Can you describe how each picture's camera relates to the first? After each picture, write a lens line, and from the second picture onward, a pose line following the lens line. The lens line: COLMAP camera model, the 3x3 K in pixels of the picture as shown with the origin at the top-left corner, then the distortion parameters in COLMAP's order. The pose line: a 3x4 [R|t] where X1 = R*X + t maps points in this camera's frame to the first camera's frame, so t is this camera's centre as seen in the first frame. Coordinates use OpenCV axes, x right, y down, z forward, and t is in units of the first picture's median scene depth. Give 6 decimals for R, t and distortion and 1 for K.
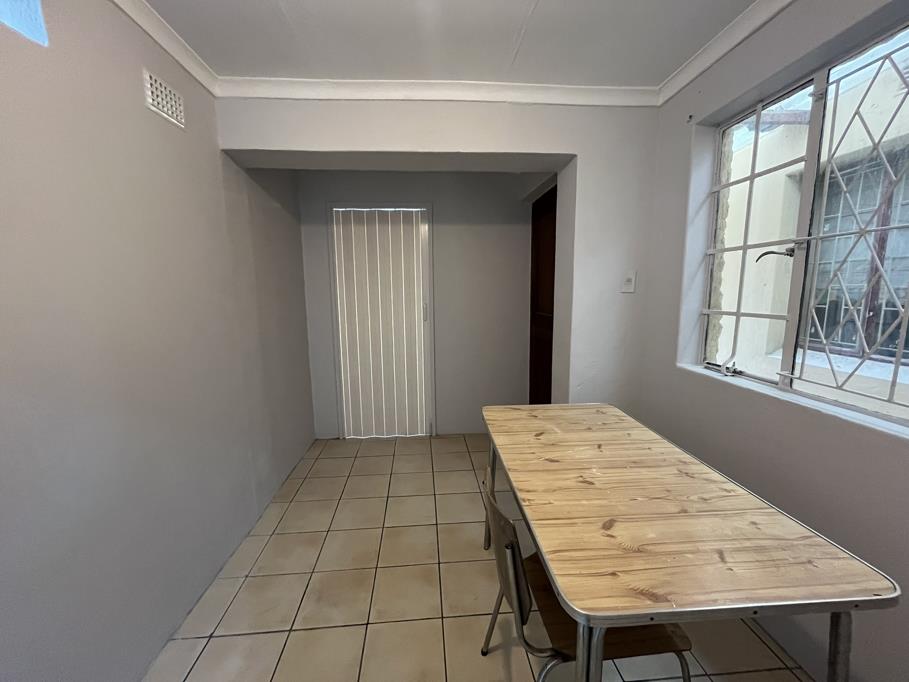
lens RADIAL K [[370.1, 0, 447.4], [0, 370.1, 342.3], [0, 0, 1]] dist [-0.001182, 0.000616]
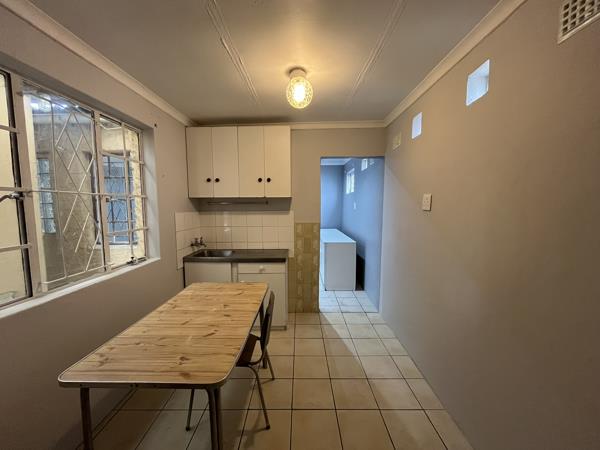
lens RADIAL K [[244.3, 0, 299.3], [0, 244.3, 224.2], [0, 0, 1]] dist [-0.001182, 0.000616]
pose [[-0.996959, 0.012799, 0.076865, -0.133624], [0.029775, 0.974139, 0.223979, -0.309949], [-0.072010, 0.225586, -0.971558, 1.752704]]
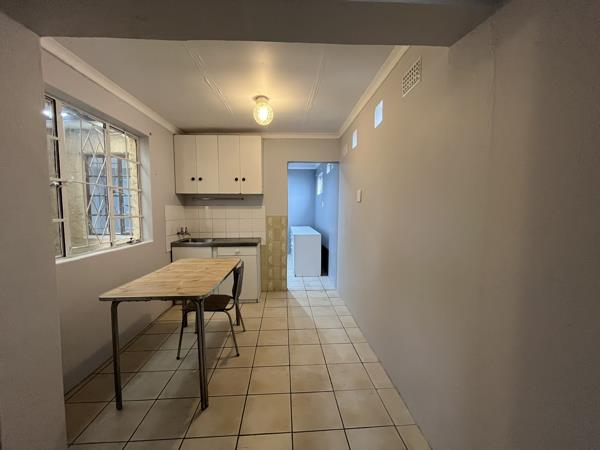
lens RADIAL K [[244.3, 0, 300.3], [0, 244.3, 224.8], [0, 0, 1]] dist [-0.001182, 0.000616]
pose [[-0.999877, 0.014640, 0.005699, -0.299447], [0.015509, 0.977708, 0.209394, -0.283699], [-0.002506, 0.209457, -0.977815, 2.200750]]
